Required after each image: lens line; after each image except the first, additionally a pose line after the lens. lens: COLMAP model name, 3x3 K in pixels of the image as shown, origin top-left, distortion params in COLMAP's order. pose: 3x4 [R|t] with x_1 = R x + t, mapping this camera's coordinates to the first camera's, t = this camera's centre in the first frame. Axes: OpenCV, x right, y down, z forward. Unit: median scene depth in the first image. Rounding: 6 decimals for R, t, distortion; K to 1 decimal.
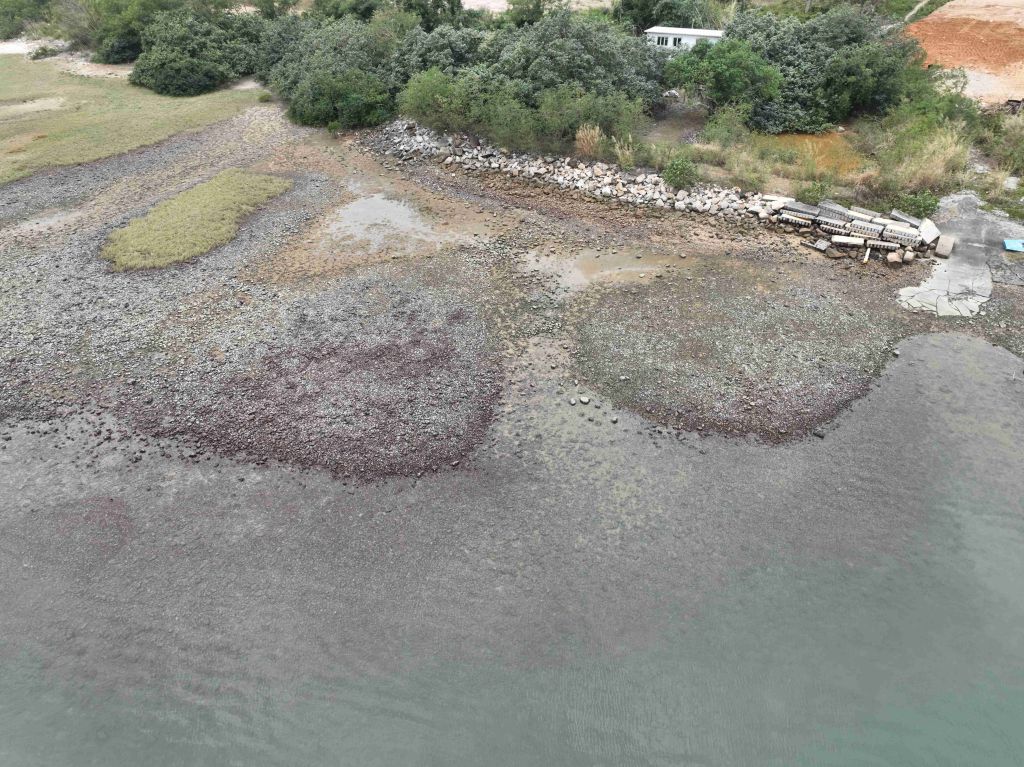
lens RADIAL K [[724.4, 0, 517.2], [0, 724.4, 385.2], [0, 0, 1]] dist [-0.004040, 0.024879]
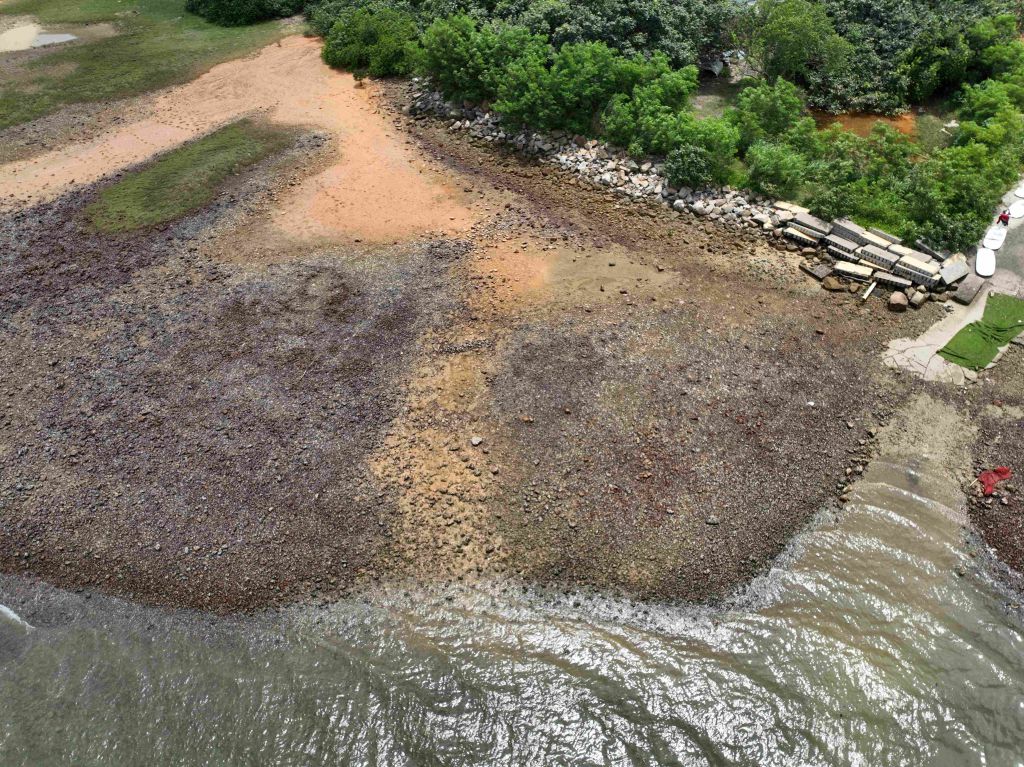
lens RADIAL K [[724.4, 0, 517.2], [0, 724.4, 385.2], [0, 0, 1]] dist [-0.004040, 0.024879]
pose [[0.982753, 0.117939, -0.142435, 0.182034], [-0.101272, 0.987704, 0.119101, -0.113586], [0.154730, -0.102622, 0.982612, 0.063544]]
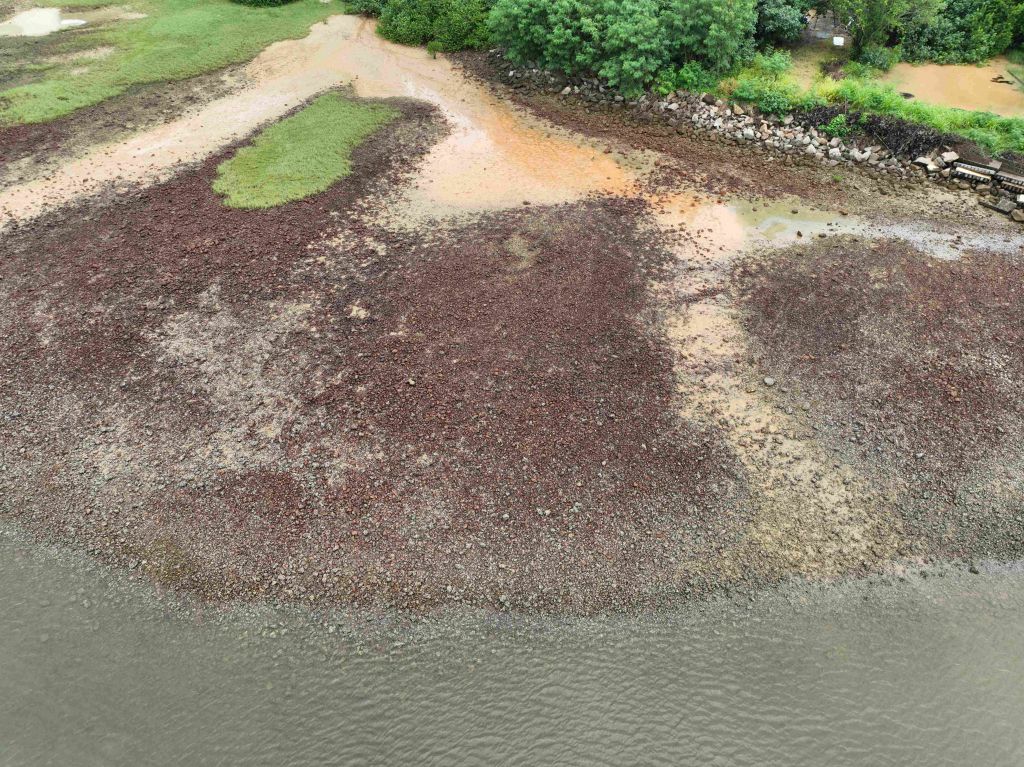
lens RADIAL K [[724.4, 0, 517.2], [0, 724.4, 385.2], [0, 0, 1]] dist [-0.004040, 0.024879]
pose [[0.998418, 0.043849, -0.035211, -0.127120], [-0.039911, 0.993602, 0.105648, -0.040167], [0.039618, -0.104075, 0.993780, 0.054920]]
